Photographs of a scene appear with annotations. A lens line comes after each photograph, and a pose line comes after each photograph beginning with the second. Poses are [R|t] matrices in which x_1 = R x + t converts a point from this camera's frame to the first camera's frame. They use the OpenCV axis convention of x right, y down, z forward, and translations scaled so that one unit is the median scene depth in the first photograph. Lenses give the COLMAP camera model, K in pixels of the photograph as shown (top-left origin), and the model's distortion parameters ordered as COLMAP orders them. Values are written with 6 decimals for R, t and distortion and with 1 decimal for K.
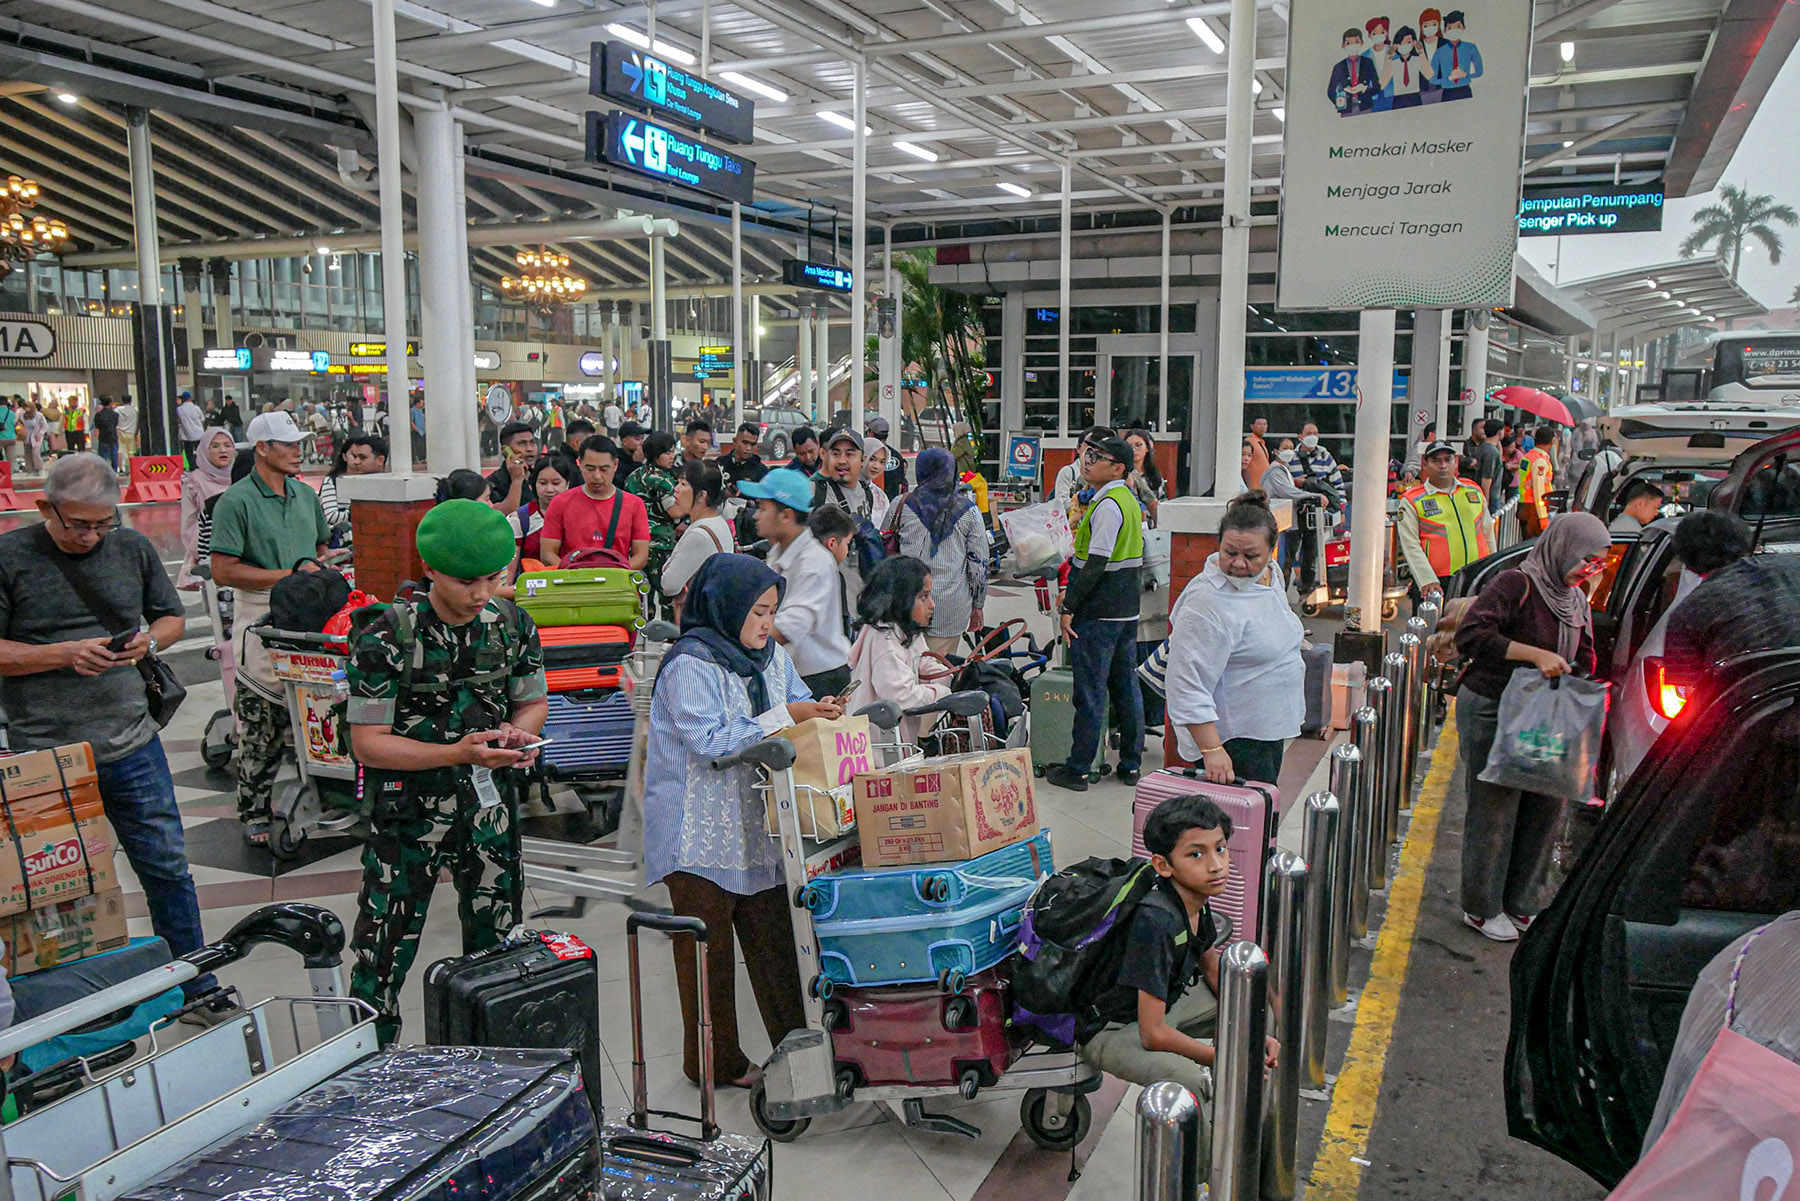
lens RADIAL K [[1438.7, 0, 900.0], [0, 1438.7, 600.5], [0, 0, 1]] dist [0.021570, 0.002323]
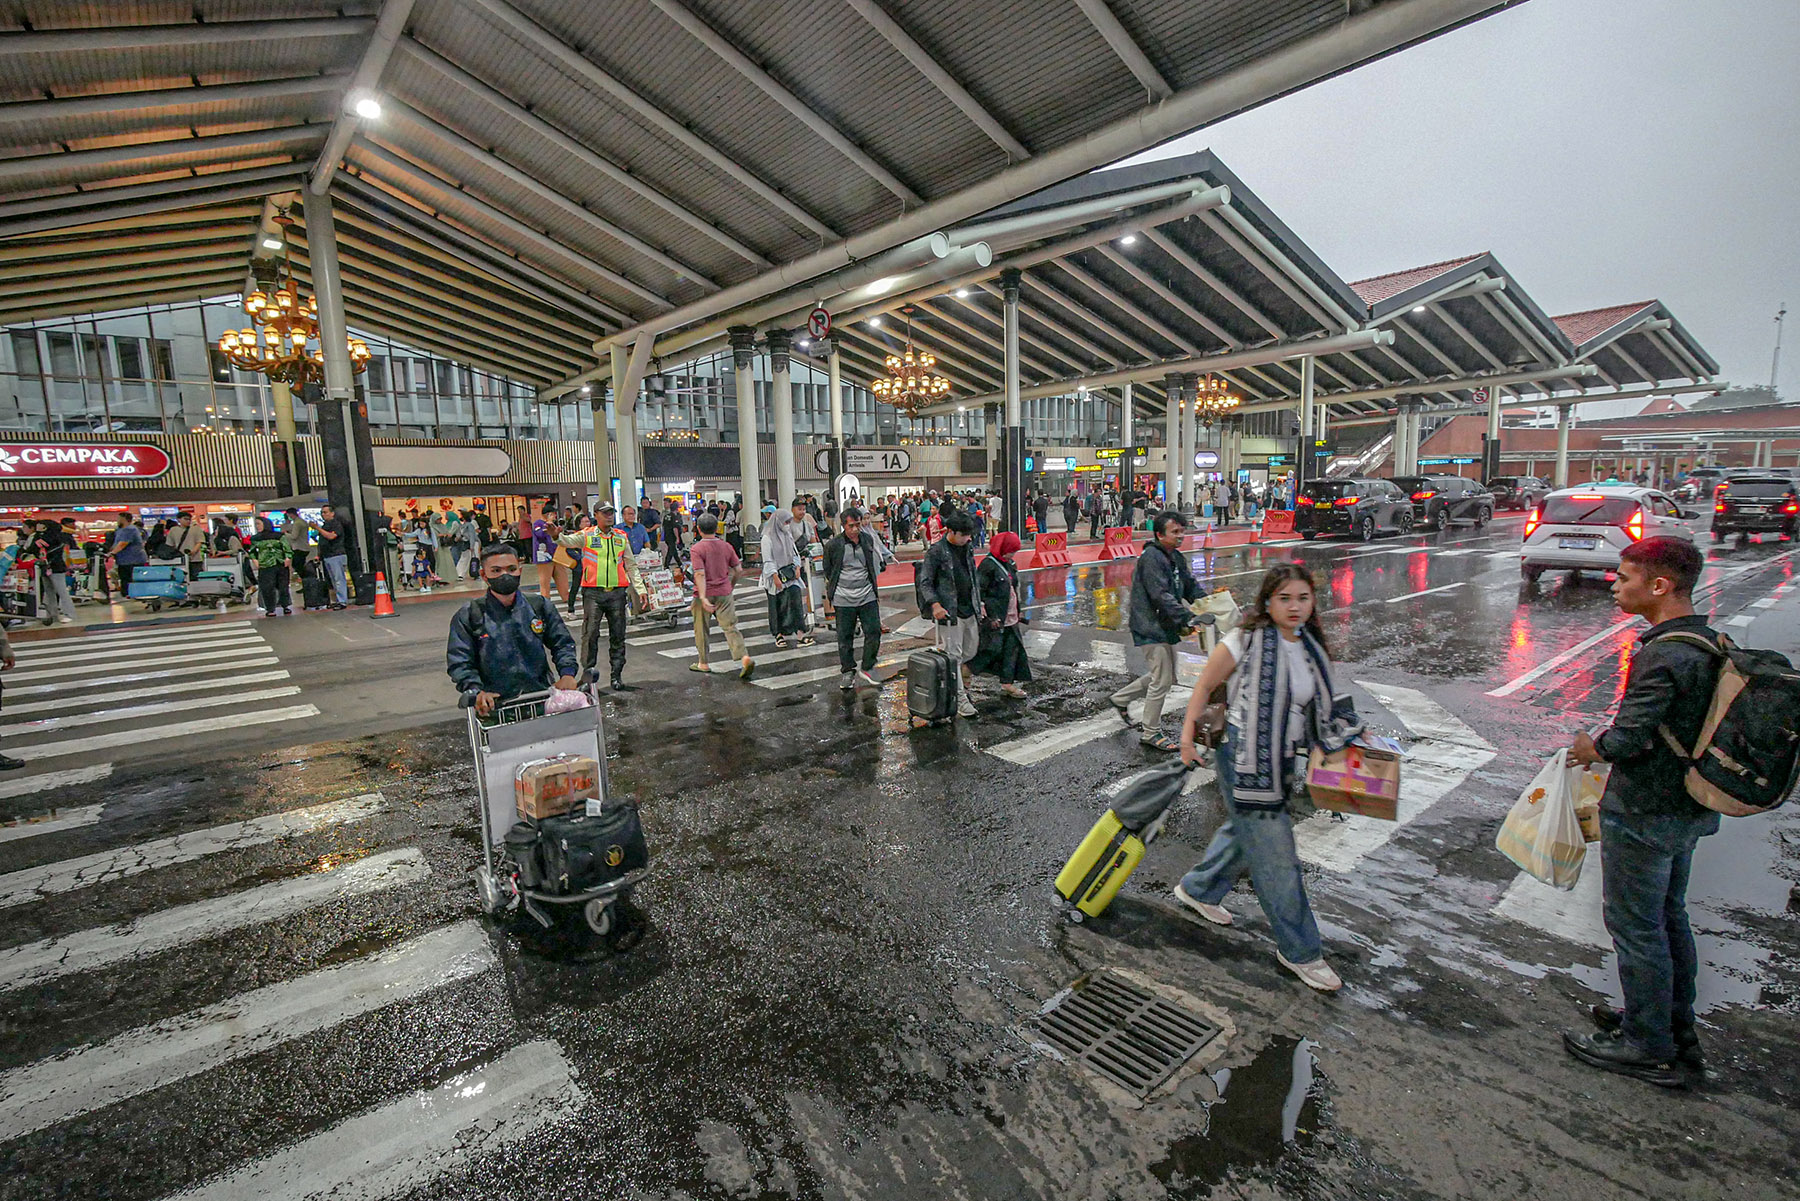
lens RADIAL K [[809.6, 0, 900.0], [0, 809.6, 600.5], [0, 0, 1]] dist [0.000579, 0.000026]
pose [[0.903130, 0.019126, -0.428940, -0.790051], [-0.019291, 0.999806, 0.003963, -0.092474], [0.428933, 0.004695, 0.903324, 0.649266]]
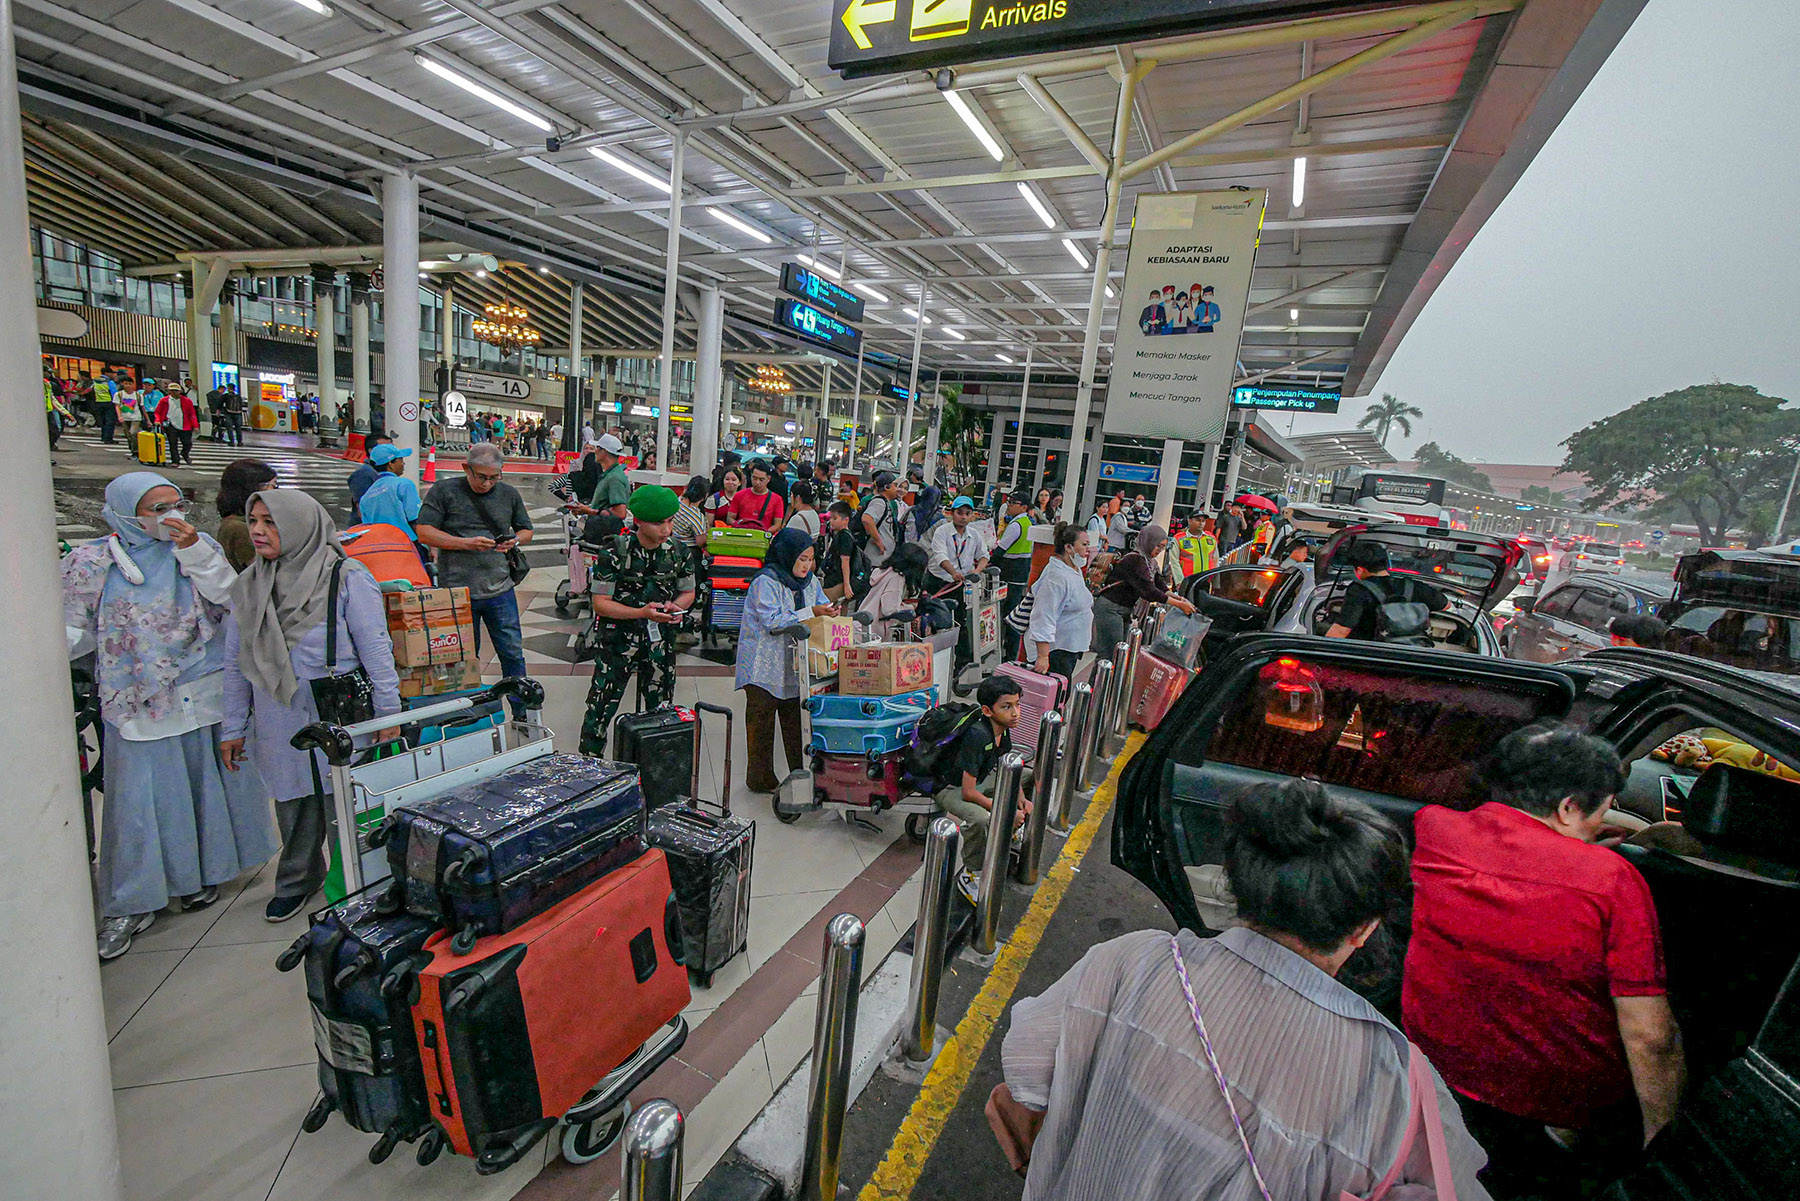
lens RADIAL K [[728.1, 0, 898.9], [0, 728.1, 587.4], [0, 0, 1]] dist [-0.000703, -0.000060]
pose [[0.992783, 0.110198, -0.047302, 0.035790], [-0.108391, 0.993335, 0.039204, -0.003003], [0.051306, -0.033794, 0.998111, 0.004096]]
